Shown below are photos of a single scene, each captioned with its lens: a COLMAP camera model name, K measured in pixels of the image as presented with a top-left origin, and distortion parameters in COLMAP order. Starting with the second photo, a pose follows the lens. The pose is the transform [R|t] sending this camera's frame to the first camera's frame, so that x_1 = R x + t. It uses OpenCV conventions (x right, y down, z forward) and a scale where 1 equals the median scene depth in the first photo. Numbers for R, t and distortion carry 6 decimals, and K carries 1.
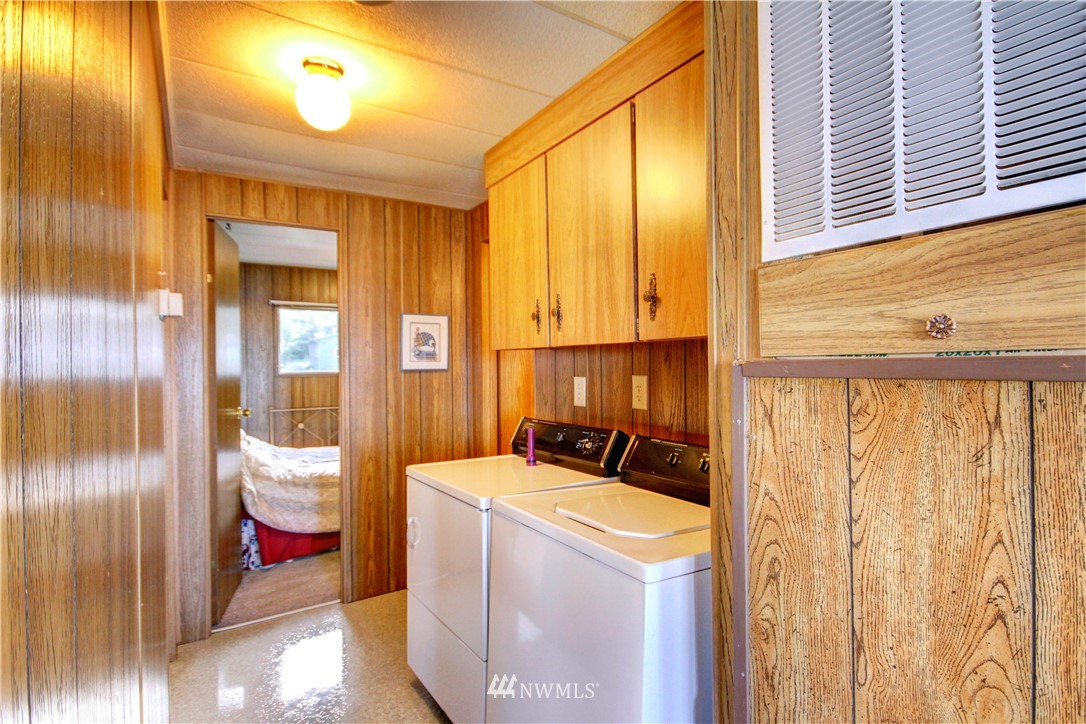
lens RADIAL K [[538.4, 0, 558.0], [0, 538.4, 365.9], [0, 0, 1]] dist [0.002977, -0.002211]
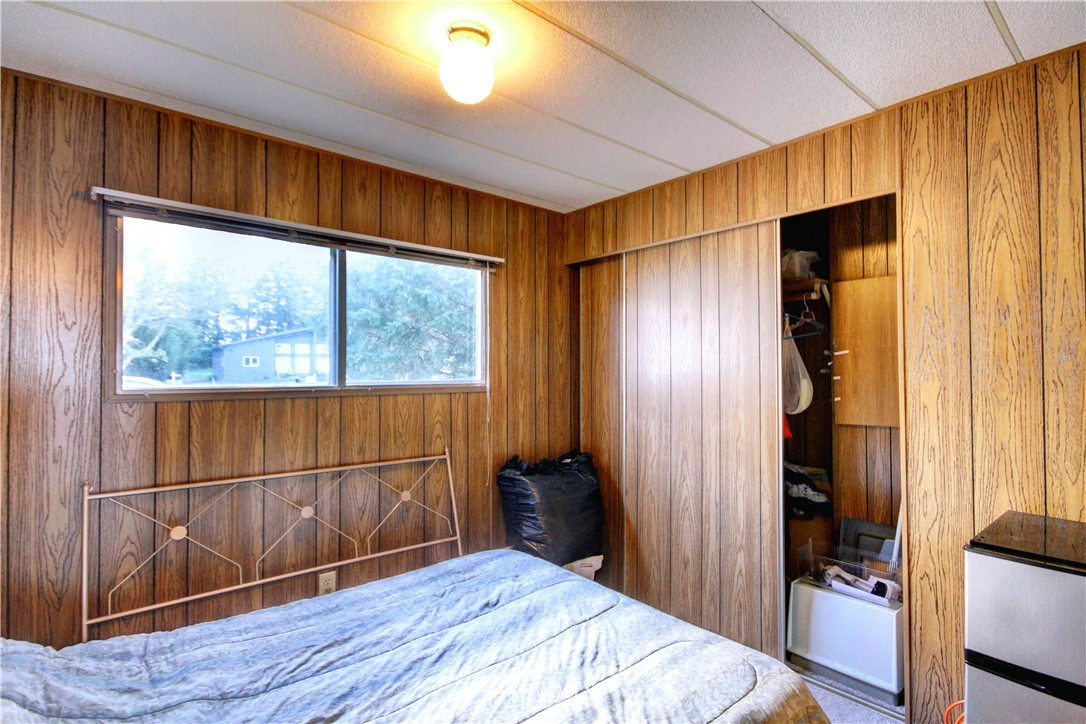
lens RADIAL K [[538.4, 0, 558.0], [0, 538.4, 365.9], [0, 0, 1]] dist [0.002977, -0.002211]
pose [[0.990500, 0.014070, 0.136792, -0.272237], [-0.010703, 0.999622, -0.025318, 0.002196], [-0.137097, 0.023613, 0.990276, 0.597402]]
